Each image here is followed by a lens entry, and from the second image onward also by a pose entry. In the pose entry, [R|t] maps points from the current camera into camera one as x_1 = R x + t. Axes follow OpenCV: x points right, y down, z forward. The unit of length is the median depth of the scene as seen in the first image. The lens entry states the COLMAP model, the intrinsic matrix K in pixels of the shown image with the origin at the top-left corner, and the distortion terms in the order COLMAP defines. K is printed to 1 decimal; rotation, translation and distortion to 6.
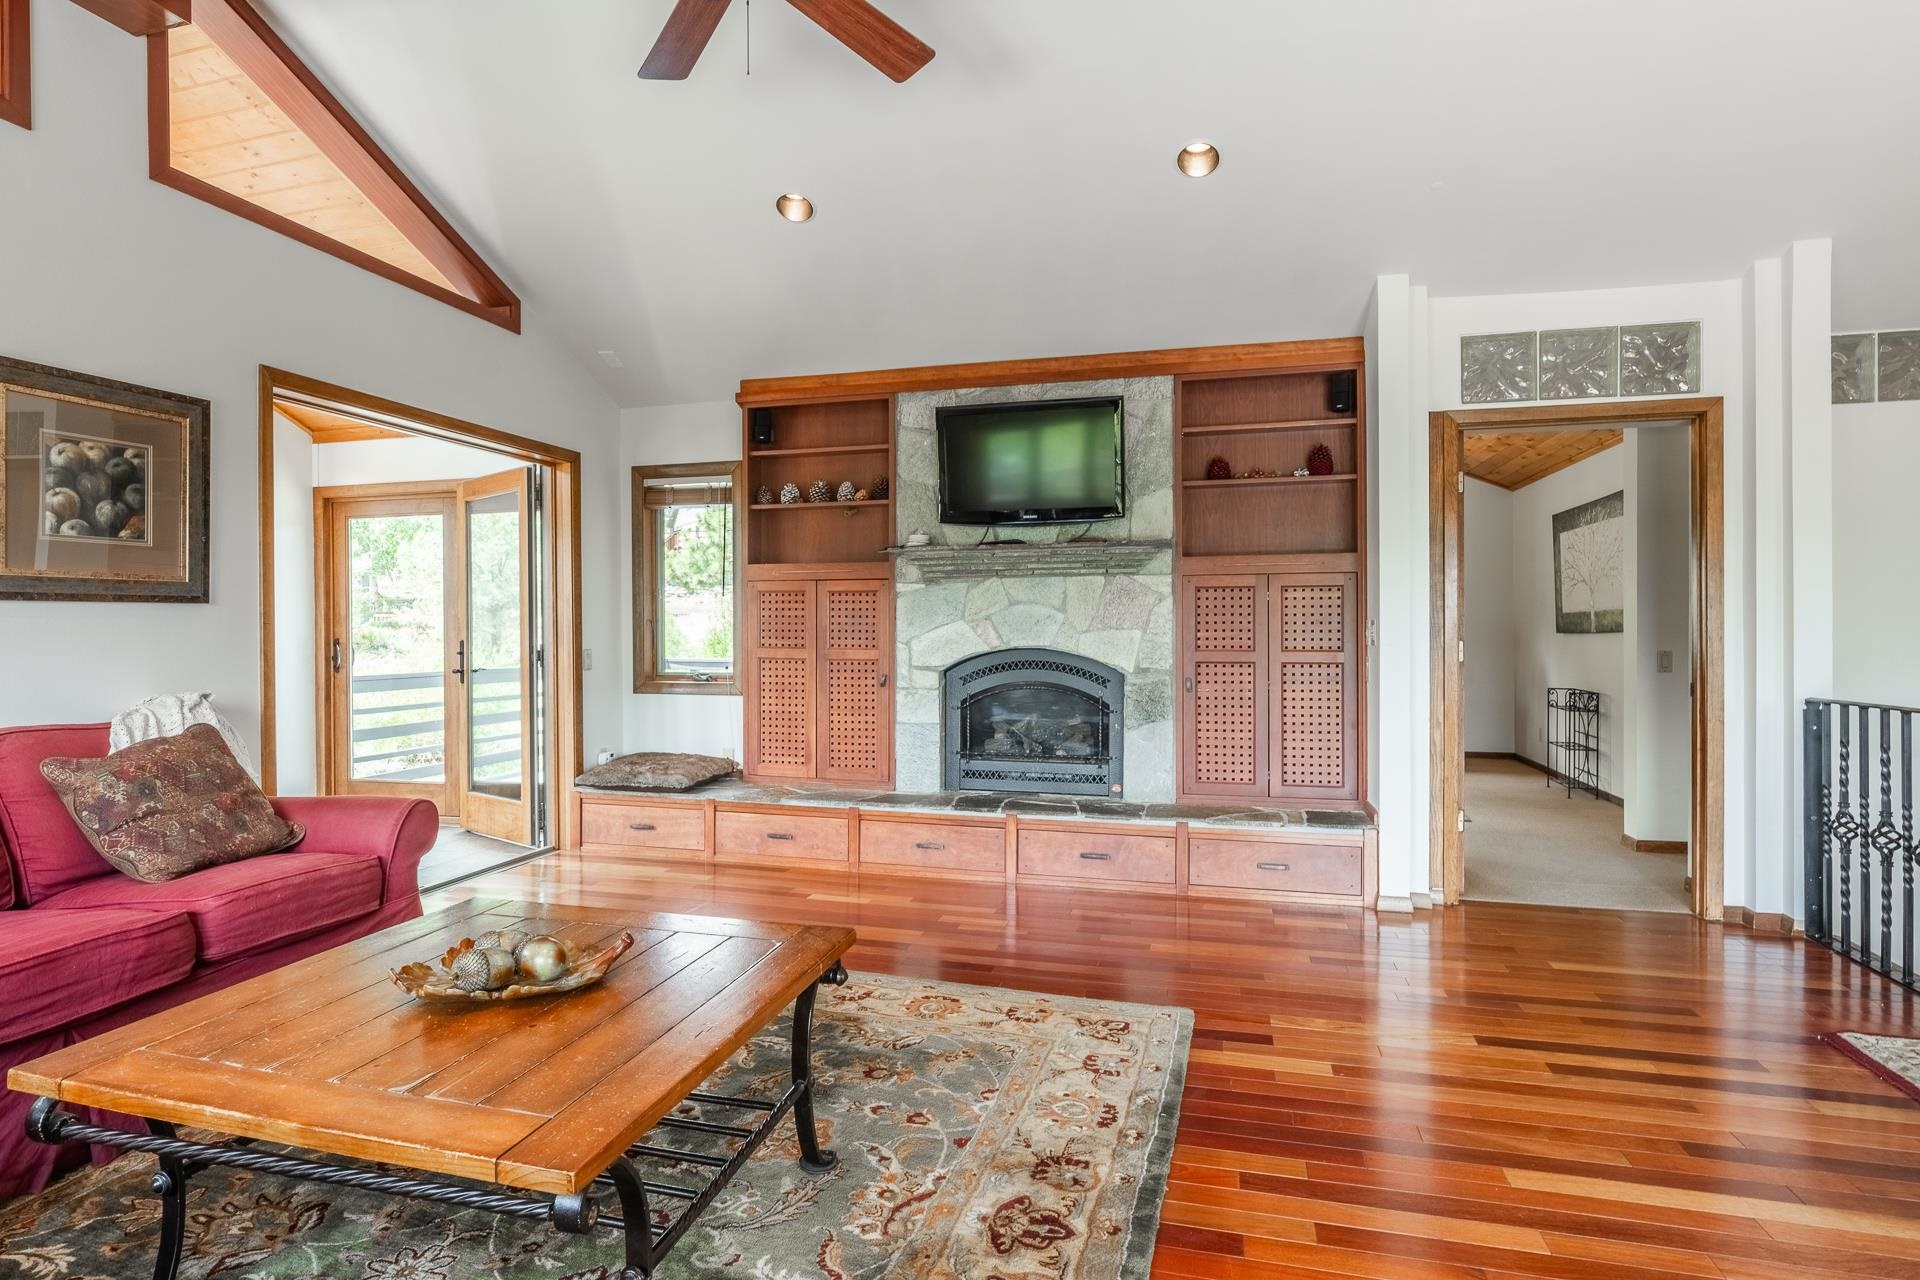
lens RADIAL K [[1019.1, 0, 936.4], [0, 1019.1, 637.0], [0, 0, 1]] dist [-0.002330, -0.001590]
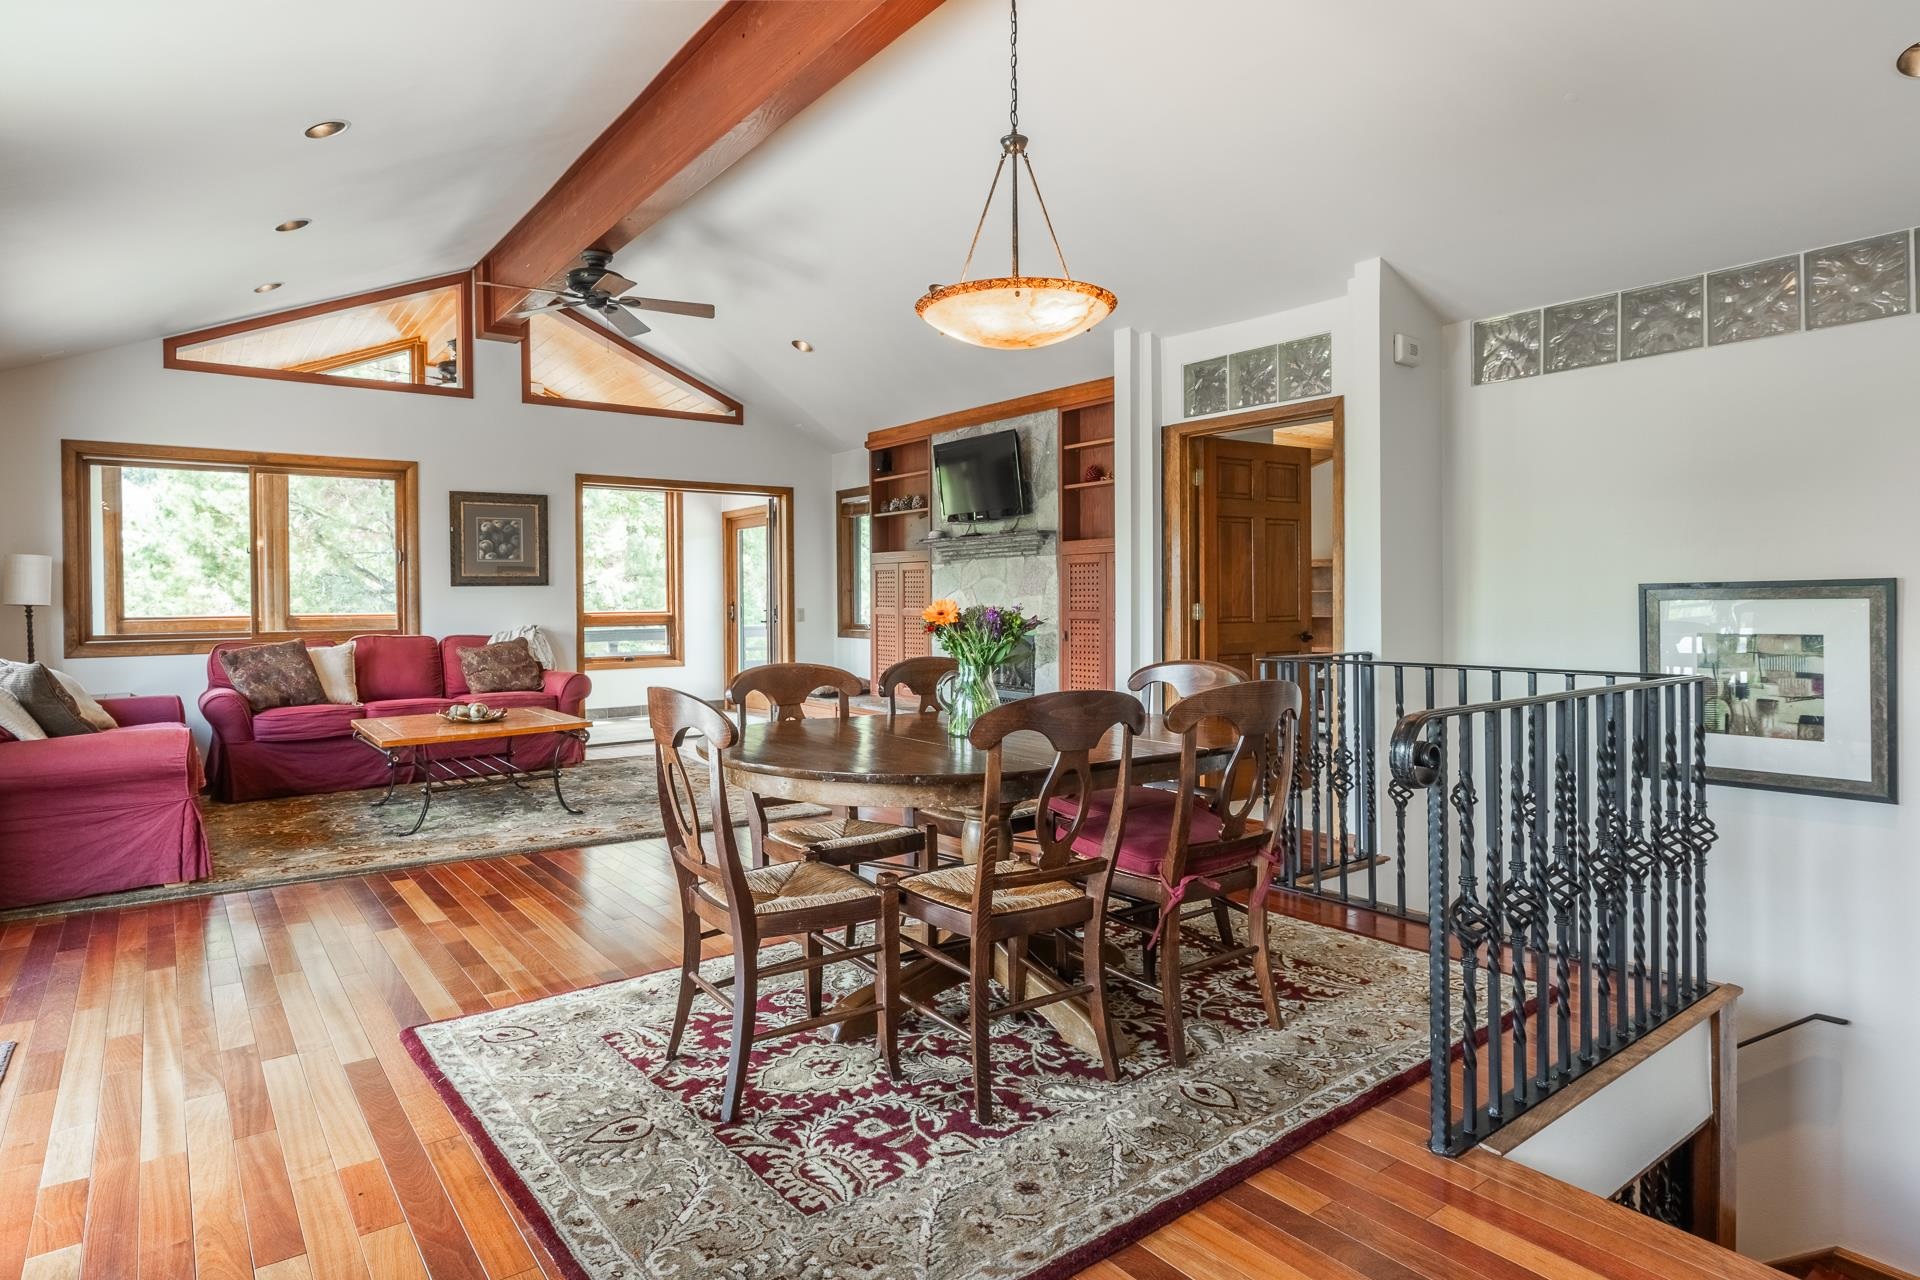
lens RADIAL K [[1063.0, 0, 926.9], [0, 1063.0, 614.7], [0, 0, 1]] dist [0.005257, 0.000049]
pose [[0.781407, 0.007337, -0.623978, 1.226018], [-0.000744, 0.999941, 0.010825, 0.004276], [0.624021, -0.007994, 0.781367, -0.270653]]
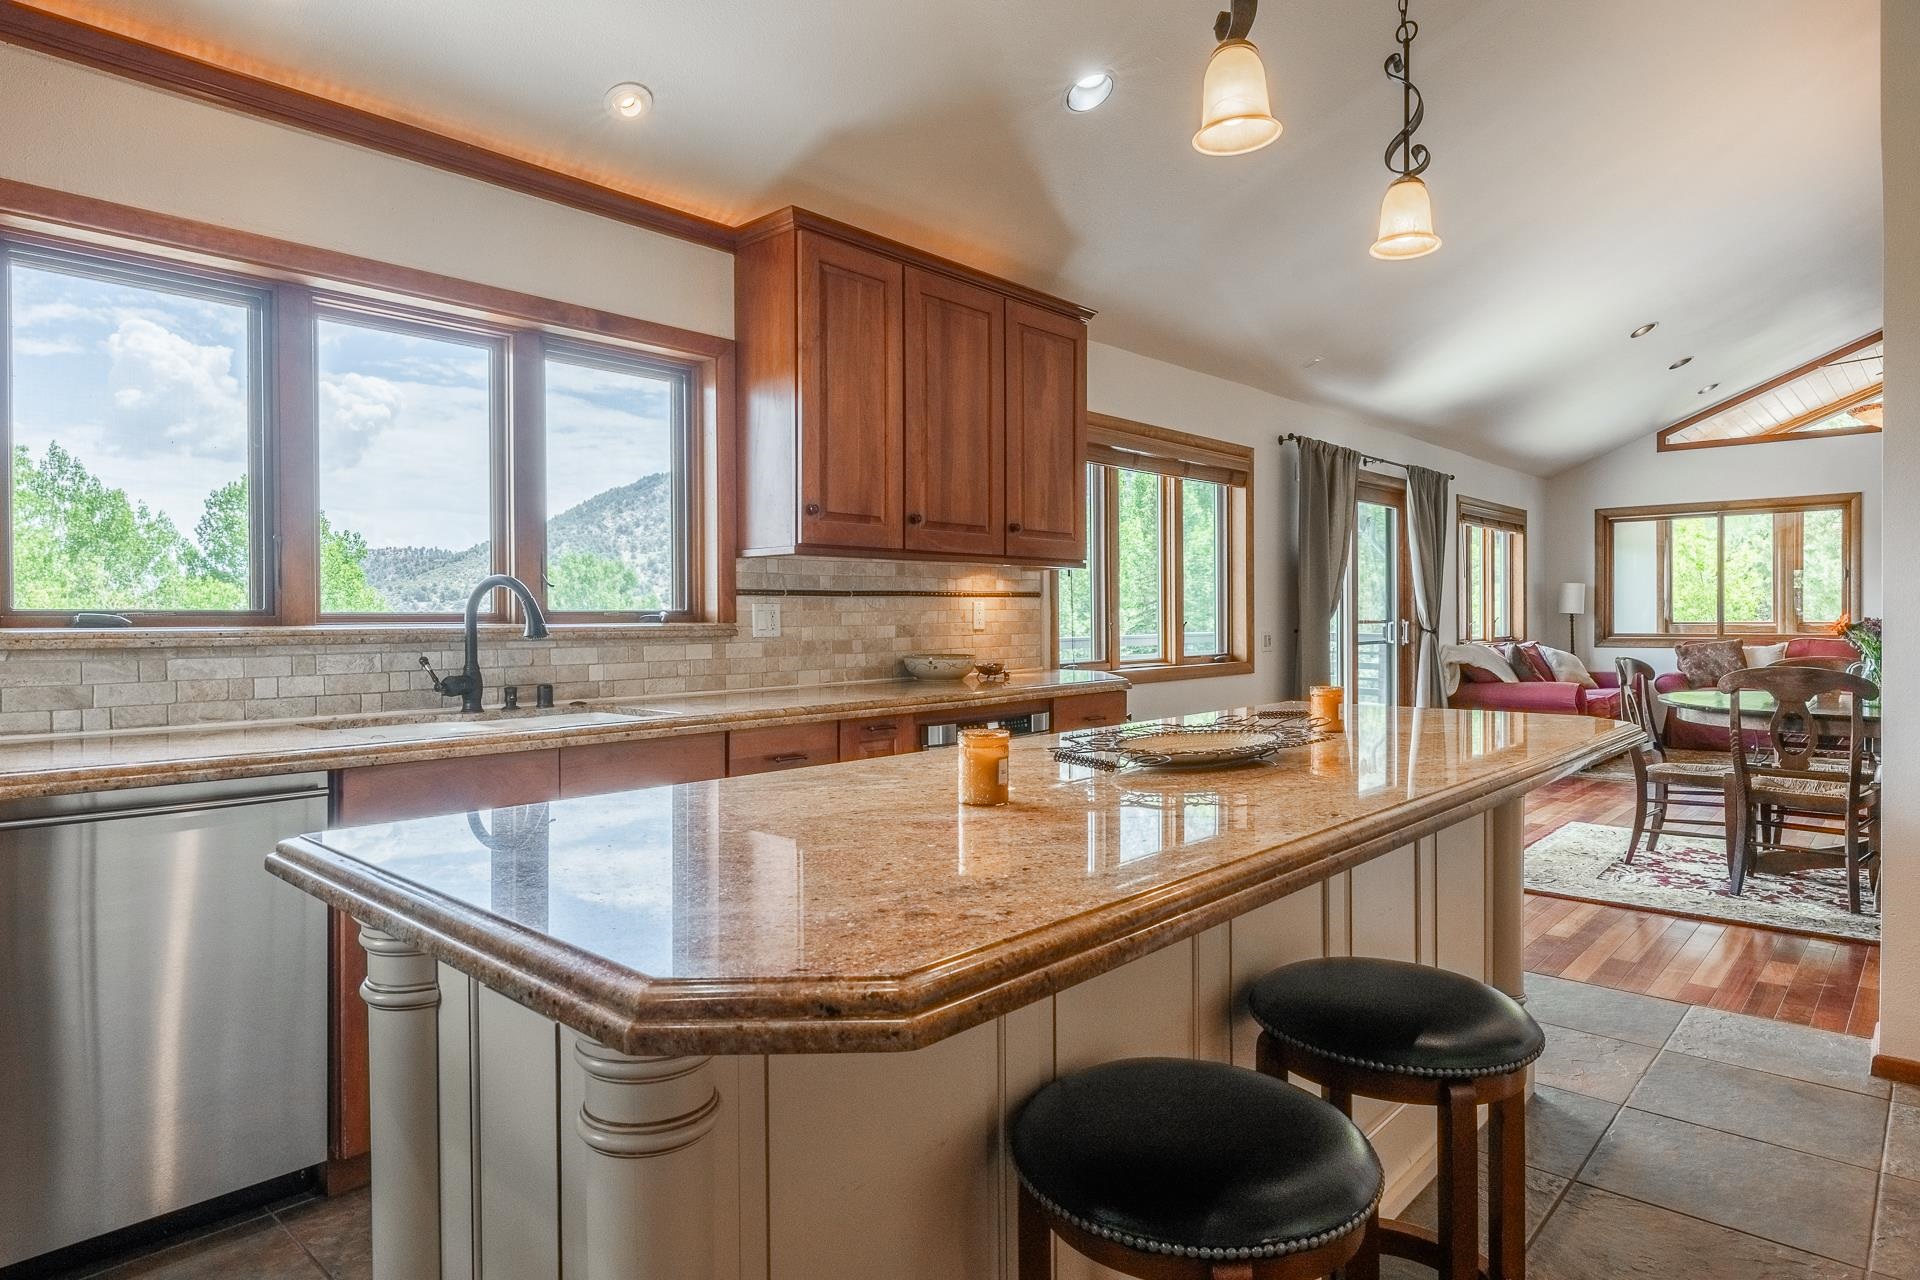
lens RADIAL K [[1063.0, 0, 905.5], [0, 1063.0, 630.6], [0, 0, 1]] dist [0.005257, 0.000049]
pose [[-0.489578, 0.018608, -0.871761, 2.250445], [0.000527, 0.999778, 0.021044, -0.005802], [0.871959, 0.009844, -0.489480, -0.008436]]
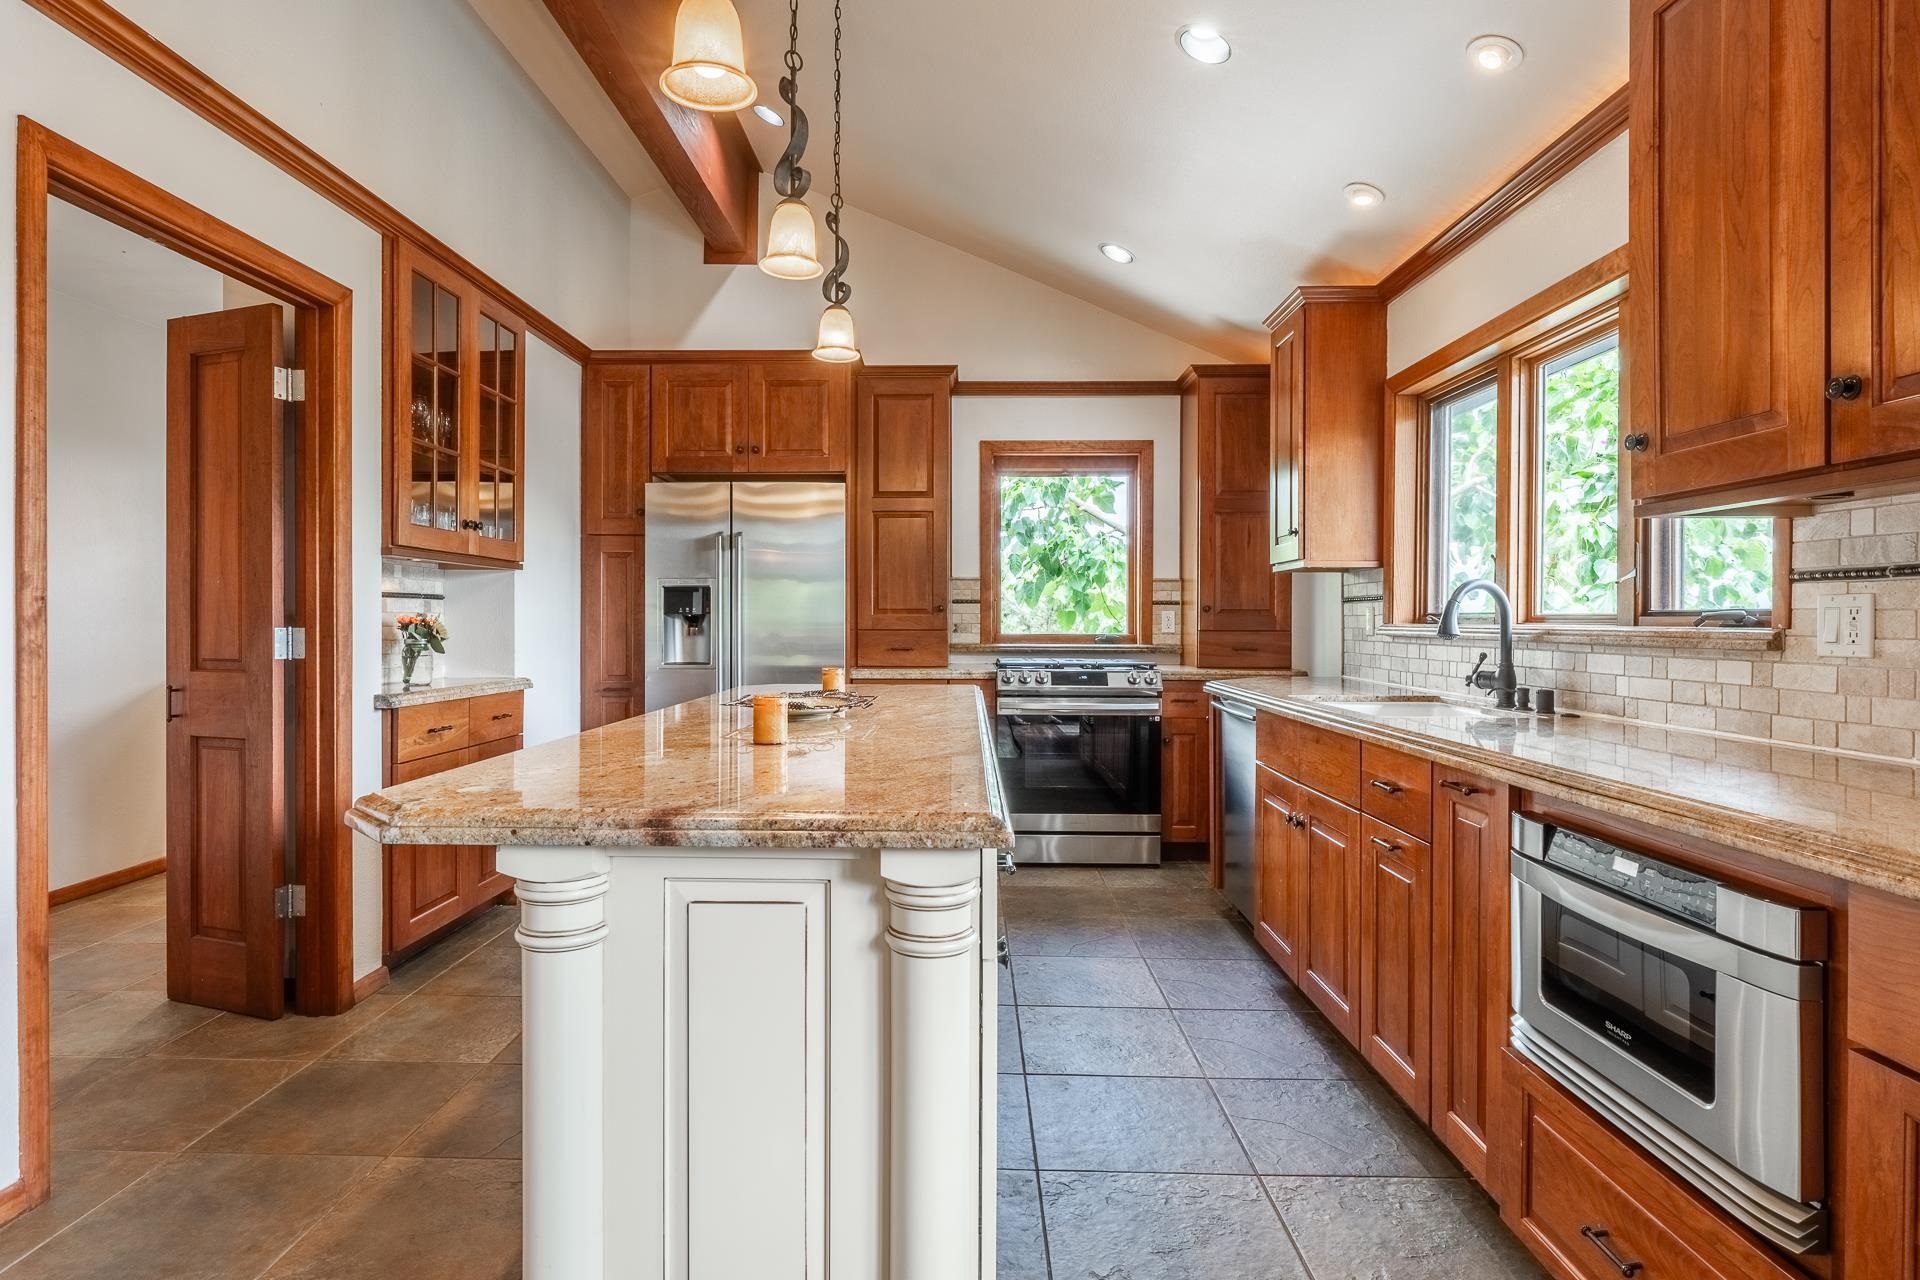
lens RADIAL K [[1019.1, 0, 909.8], [0, 1019.1, 617.9], [0, 0, 1]] dist [-0.002330, -0.001590]
pose [[-0.209664, 0.004218, 0.977764, 1.151519], [0.004603, 0.999984, -0.003327, 0.000490], [-0.977763, 0.003803, -0.209680, -0.042532]]
